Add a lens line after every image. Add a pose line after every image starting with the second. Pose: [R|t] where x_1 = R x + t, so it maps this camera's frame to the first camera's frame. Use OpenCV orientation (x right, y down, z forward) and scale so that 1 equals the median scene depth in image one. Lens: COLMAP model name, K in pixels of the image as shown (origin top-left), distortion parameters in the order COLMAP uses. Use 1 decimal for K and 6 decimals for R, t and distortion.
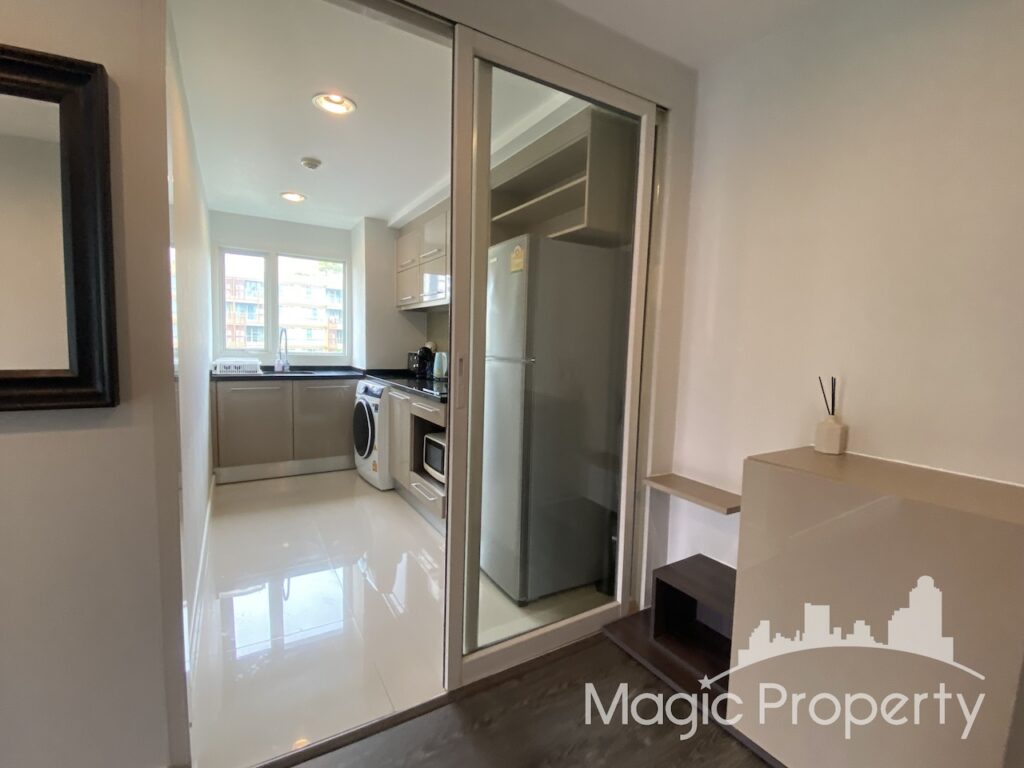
lens RADIAL K [[461.7, 0, 512.0], [0, 461.7, 384.0], [0, 0, 1]] dist [0.037669, -0.034168]
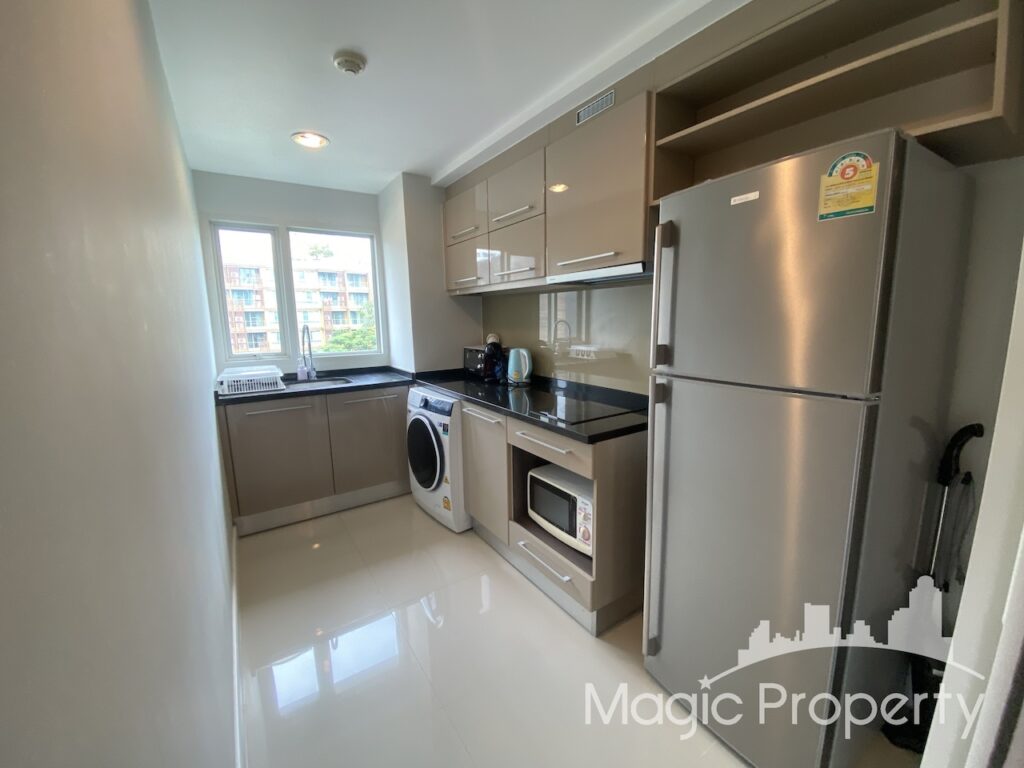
lens RADIAL K [[413.8, 0, 509.6], [0, 413.8, 383.4], [0, 0, 1]] dist [0.029783, -0.022555]
pose [[0.997980, -0.051684, 0.036942, -0.190710], [0.048783, 0.995950, 0.075521, -0.061980], [-0.040696, -0.073566, 0.996460, 0.299918]]
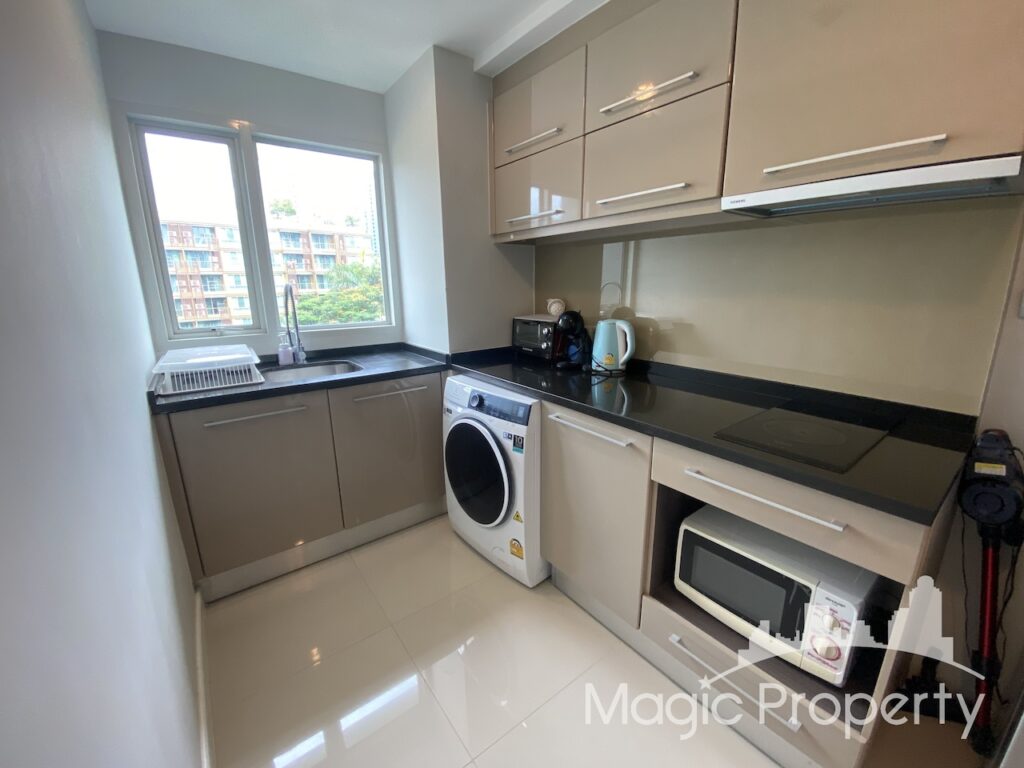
lens RADIAL K [[415.0, 0, 507.0], [0, 415.0, 385.1], [0, 0, 1]] dist [0.000260, -0.000189]
pose [[0.993786, -0.062691, 0.091969, -0.311011], [0.047269, 0.985789, 0.161198, -0.075587], [-0.100768, -0.155849, 0.982628, 0.522105]]
